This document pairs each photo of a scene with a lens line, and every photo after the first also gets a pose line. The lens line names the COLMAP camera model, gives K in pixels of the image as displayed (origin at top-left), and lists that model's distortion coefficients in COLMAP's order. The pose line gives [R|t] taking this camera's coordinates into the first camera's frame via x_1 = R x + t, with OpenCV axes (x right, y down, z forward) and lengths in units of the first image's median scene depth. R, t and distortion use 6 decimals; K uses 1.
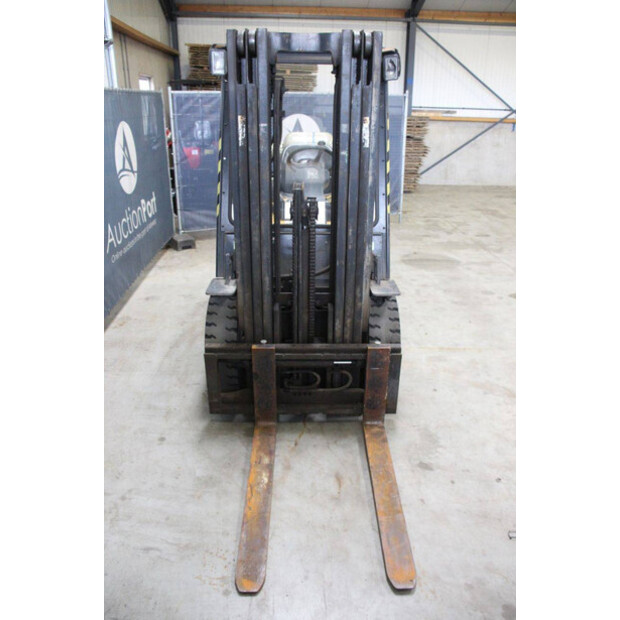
lens RADIAL K [[512.0, 0, 305.8], [0, 512.0, 312.7], [0, 0, 1]] dist [-0.159237, 0.133138]
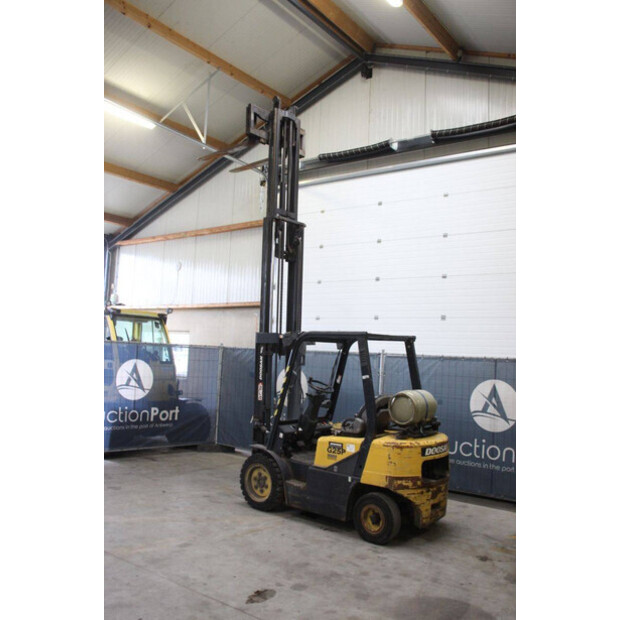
lens RADIAL K [[562.0, 0, 321.1], [0, 562.0, 309.1], [0, 0, 1]] dist [-0.114760, 0.094619]
pose [[-0.633824, -0.094728, -0.767655, 1.817599], [-0.341288, 0.924886, 0.167658, -1.042842], [0.694111, 0.368257, -0.618544, 2.435800]]
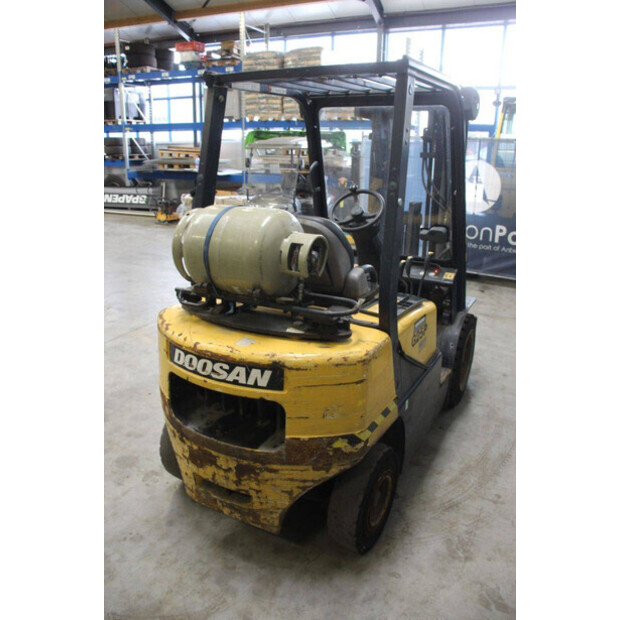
lens RADIAL K [[512.0, 0, 319.1], [0, 512.0, 314.8], [0, 0, 1]] dist [-0.159237, 0.133138]
pose [[-0.878526, -0.173289, 0.445155, -0.421351], [0.163584, 0.766402, 0.621183, -0.852442], [-0.448812, 0.618545, -0.644957, 2.024278]]
